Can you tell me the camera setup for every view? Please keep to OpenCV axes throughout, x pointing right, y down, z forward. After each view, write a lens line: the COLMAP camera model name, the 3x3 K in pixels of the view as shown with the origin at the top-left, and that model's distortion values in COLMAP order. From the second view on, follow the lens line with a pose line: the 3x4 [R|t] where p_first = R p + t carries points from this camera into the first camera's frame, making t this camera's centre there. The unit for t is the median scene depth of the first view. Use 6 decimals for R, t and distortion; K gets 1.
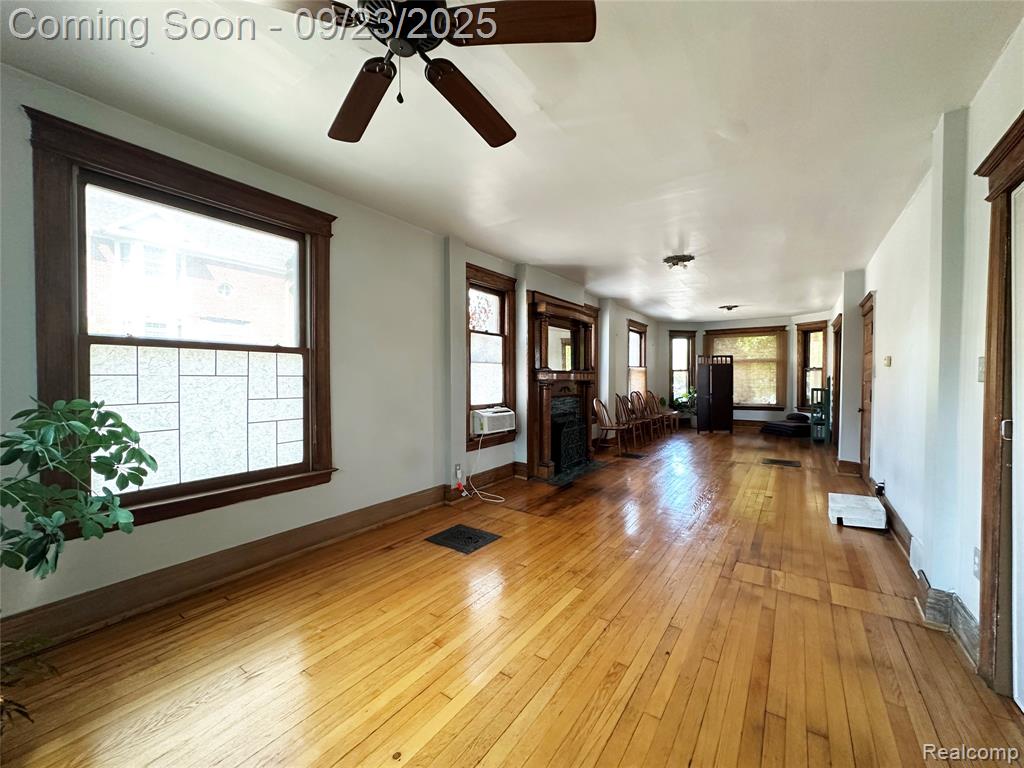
lens RADIAL K [[407.6, 0, 512.0], [0, 407.6, 384.0], [0, 0, 1]] dist [-0.001343, 0.000015]
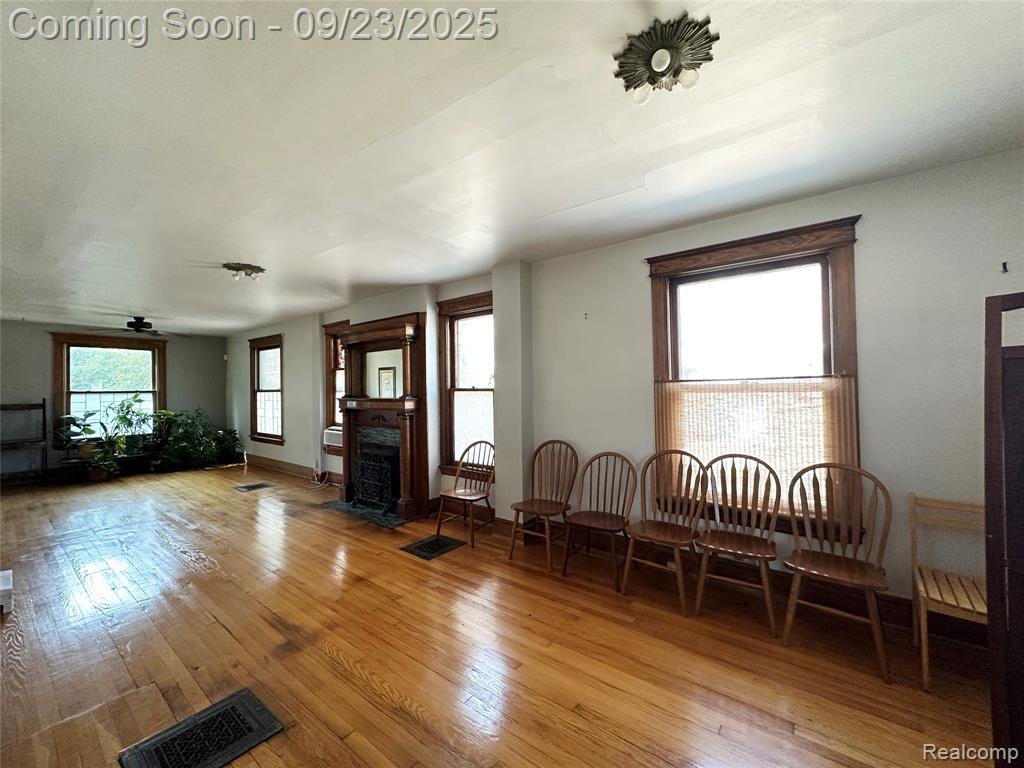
lens RADIAL K [[407.0, 0, 512.0], [0, 407.0, 384.0], [0, 0, 1]] dist [0.000010, 0.000124]
pose [[-0.045403, -0.014876, -0.998858, 2.030092], [-0.001267, 0.999889, -0.014834, -0.091394], [0.998968, 0.000592, -0.045417, 2.657258]]
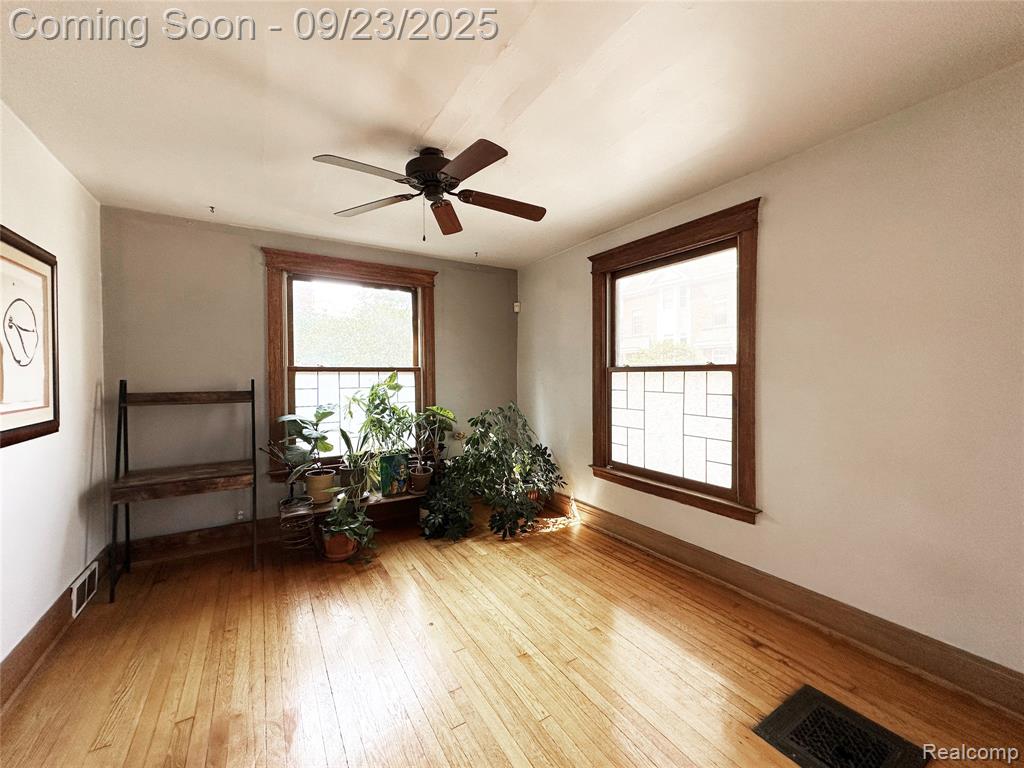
lens RADIAL K [[407.6, 0, 512.0], [0, 407.6, 384.0], [0, 0, 1]] dist [-0.001343, 0.000015]
pose [[-0.398551, 0.022457, -0.916871, 0.542311], [-0.009164, 0.999553, 0.028465, -0.068828], [0.917100, 0.019748, -0.398167, 0.952838]]
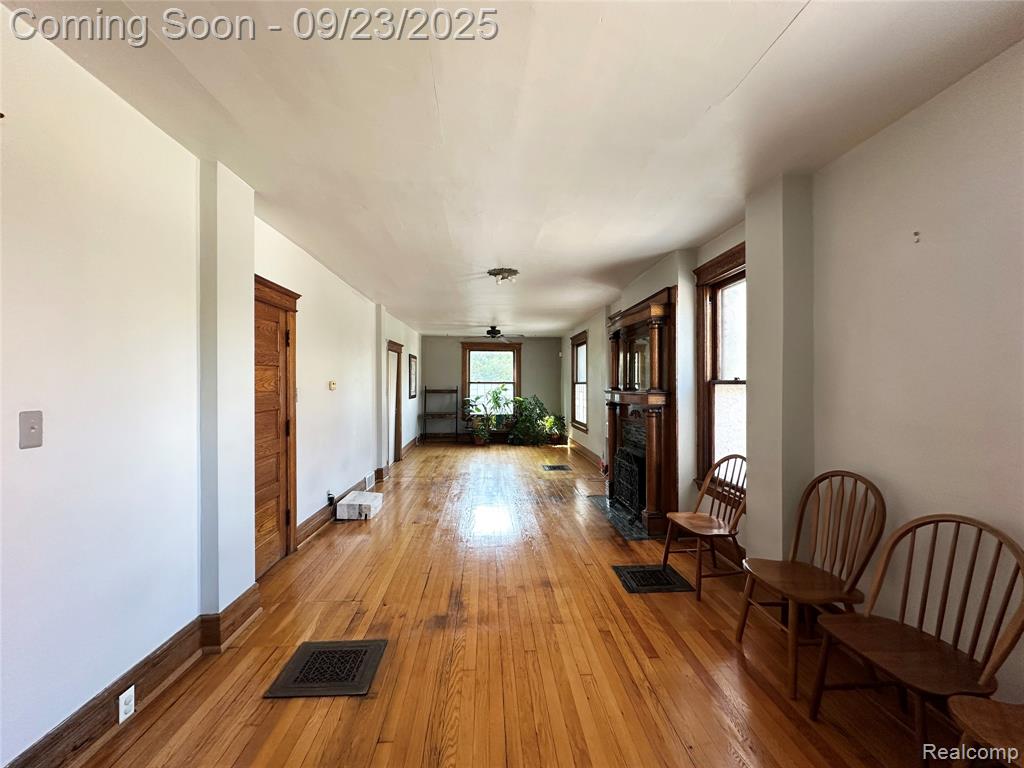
lens RADIAL K [[408.7, 0, 512.0], [0, 408.7, 384.0], [0, 0, 1]] dist [0.000489, 0.000055]
pose [[-0.782186, -0.007078, -0.623004, 1.645731], [-0.013570, 0.999892, 0.005678, -0.085891], [0.622897, 0.012895, -0.782198, 2.945299]]
